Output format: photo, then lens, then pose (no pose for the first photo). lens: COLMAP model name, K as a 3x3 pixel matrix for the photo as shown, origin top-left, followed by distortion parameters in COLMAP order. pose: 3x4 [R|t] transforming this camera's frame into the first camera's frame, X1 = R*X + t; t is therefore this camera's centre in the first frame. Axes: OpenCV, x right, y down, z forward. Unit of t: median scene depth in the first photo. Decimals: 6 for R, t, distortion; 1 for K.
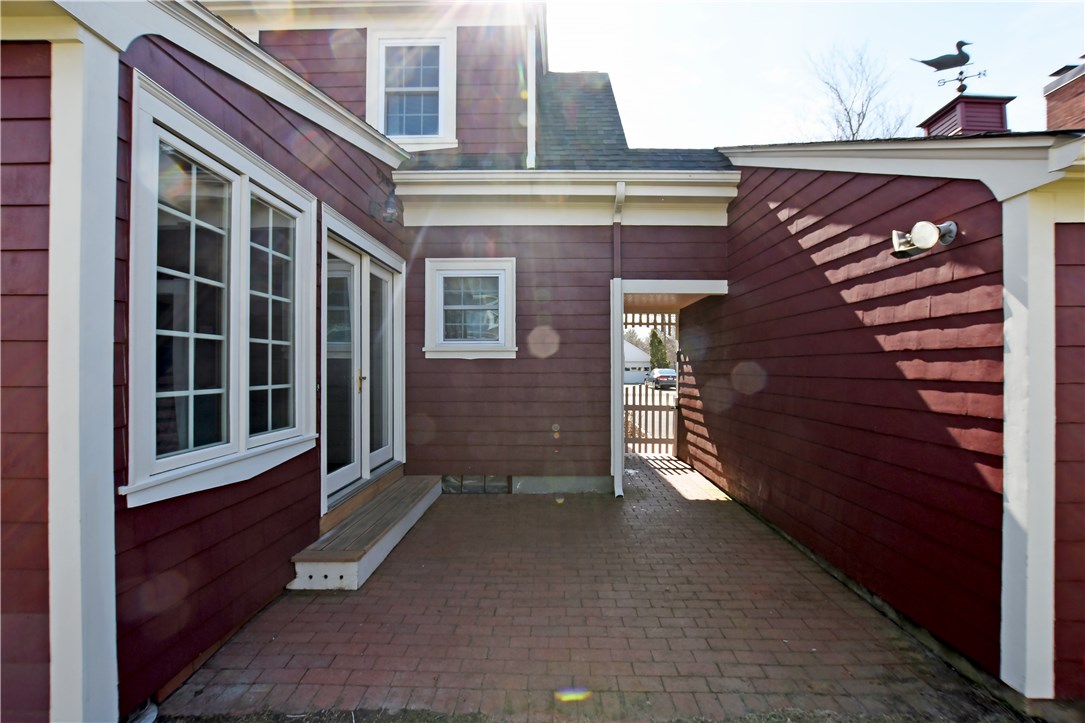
lens RADIAL K [[482.1, 0, 542.5], [0, 482.1, 361.5], [0, 0, 1]] dist [0.022992, -0.000073]
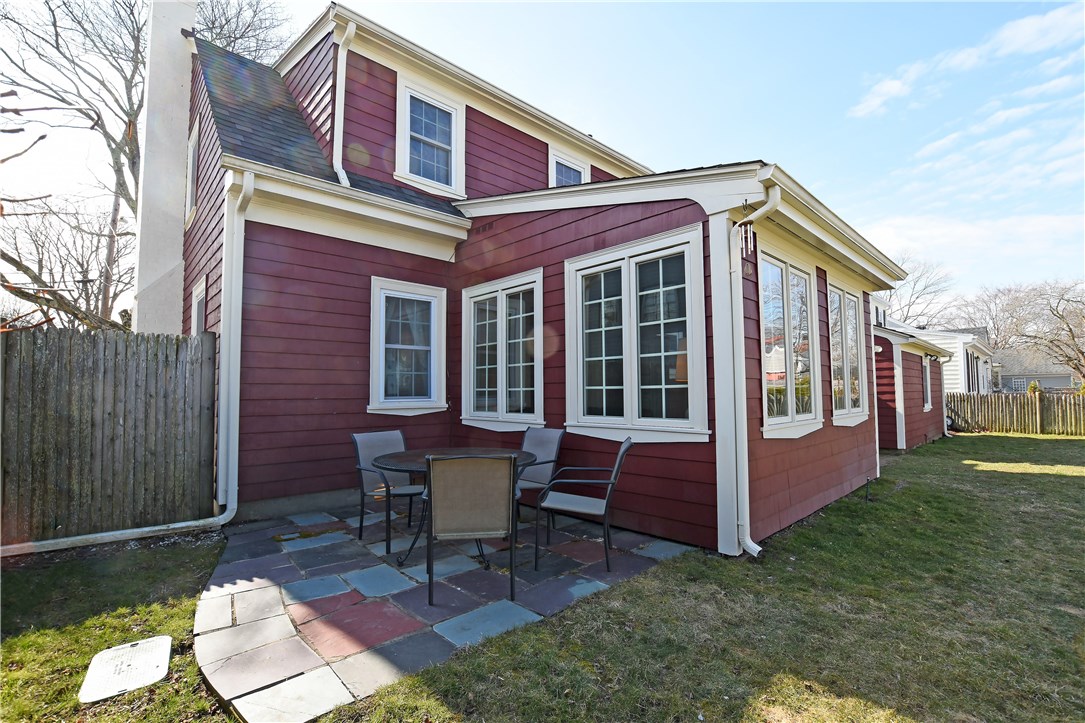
lens RADIAL K [[497.3, 0, 545.2], [0, 497.3, 359.9], [0, 0, 1]] dist [-0.028422, -0.000302]
pose [[0.715481, 0.025349, 0.698172, -0.903676], [-0.000442, 0.999358, -0.035832, -0.002381], [-0.698632, 0.025329, 0.715033, -0.000071]]
